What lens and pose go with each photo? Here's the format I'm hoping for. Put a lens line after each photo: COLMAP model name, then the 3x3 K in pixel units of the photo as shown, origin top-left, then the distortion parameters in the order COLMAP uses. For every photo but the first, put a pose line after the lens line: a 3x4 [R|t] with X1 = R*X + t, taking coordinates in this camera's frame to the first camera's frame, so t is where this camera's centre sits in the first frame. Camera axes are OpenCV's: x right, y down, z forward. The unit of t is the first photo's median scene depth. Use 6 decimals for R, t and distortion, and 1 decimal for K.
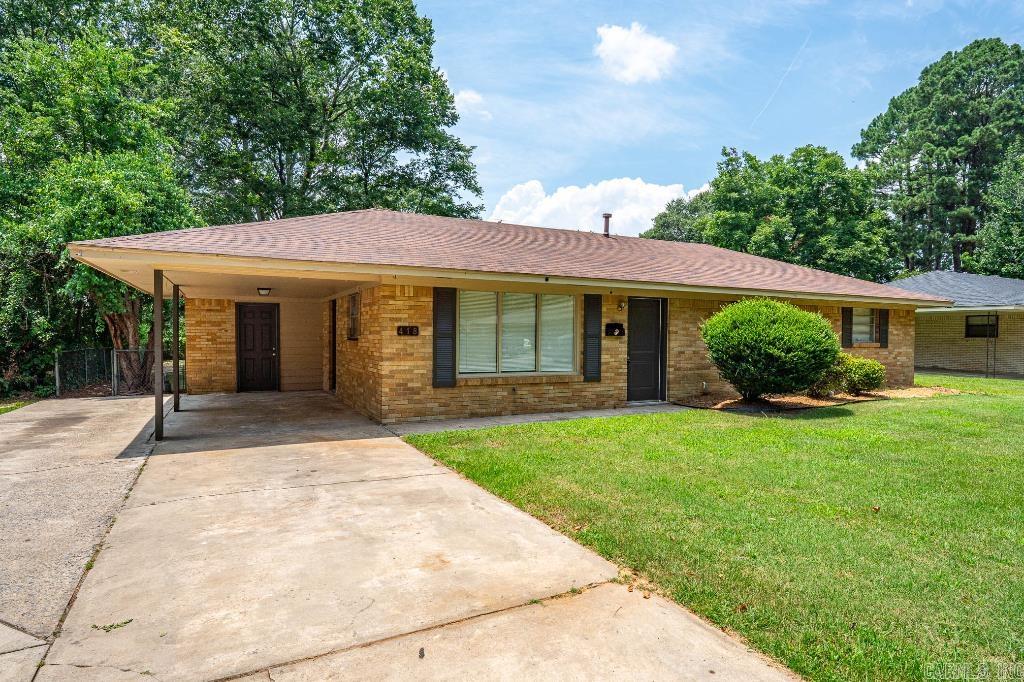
lens RADIAL K [[559.2, 0, 512.0], [0, 559.2, 341.0], [0, 0, 1]] dist [-0.001892, -0.000452]
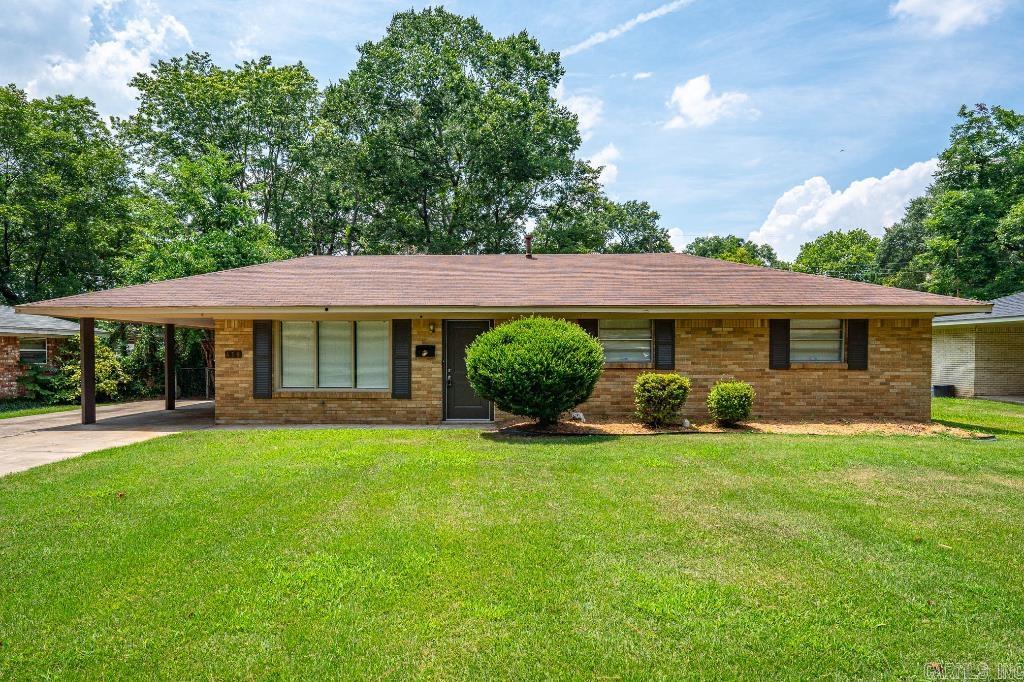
lens RADIAL K [[565.7, 0, 511.8], [0, 565.7, 357.5], [0, 0, 1]] dist [-0.000874, -0.000859]
pose [[0.875200, -0.005136, -0.483733, 0.860635], [0.001549, 0.999968, -0.007814, 0.000983], [0.483758, 0.006090, 0.875181, 0.127769]]
